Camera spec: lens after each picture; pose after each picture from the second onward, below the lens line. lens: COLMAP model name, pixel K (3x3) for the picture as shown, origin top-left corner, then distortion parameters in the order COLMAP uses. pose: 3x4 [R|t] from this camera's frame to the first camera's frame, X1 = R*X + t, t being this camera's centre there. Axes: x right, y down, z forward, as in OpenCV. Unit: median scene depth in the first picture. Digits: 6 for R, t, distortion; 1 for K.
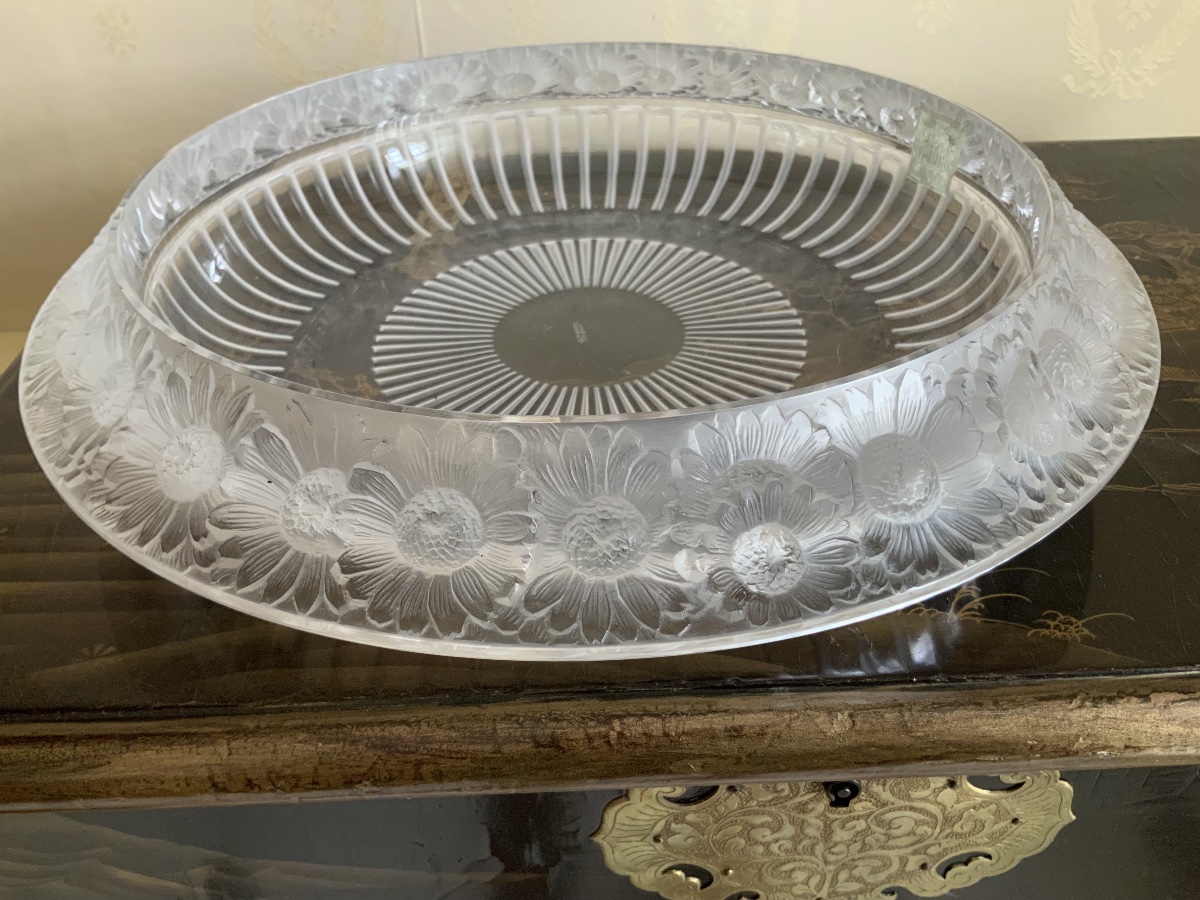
lens RADIAL K [[1026.8, 0, 600.0], [0, 1026.8, 450.0], [0, 0, 1]] dist [0.006630, -0.013189]
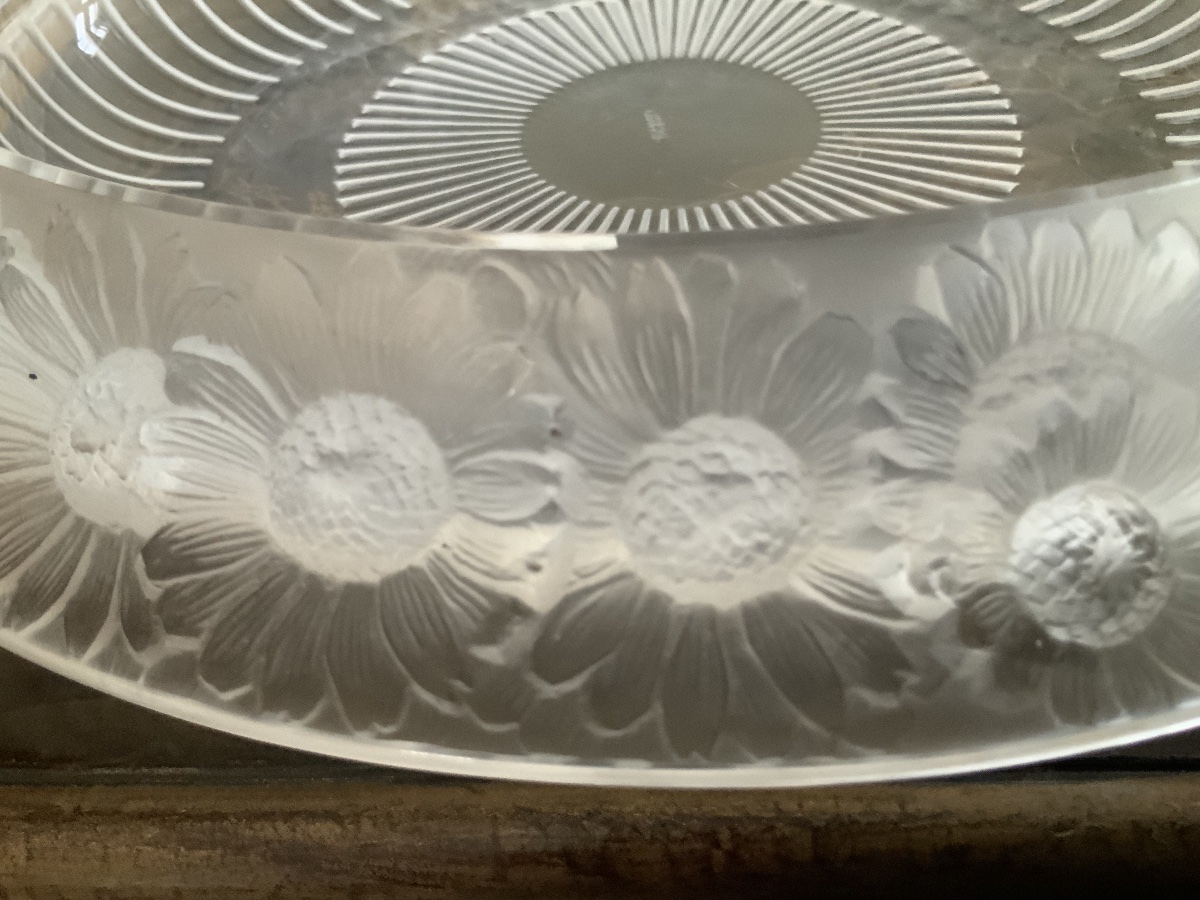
lens RADIAL K [[1026.8, 0, 600.0], [0, 1026.8, 450.0], [0, 0, 1]] dist [0.006630, -0.013189]
pose [[0.997720, 0.009168, -0.066857, -0.015265], [0.000105, 0.990516, 0.137395, -0.001908], [0.067483, -0.137088, 0.988257, 0.548614]]
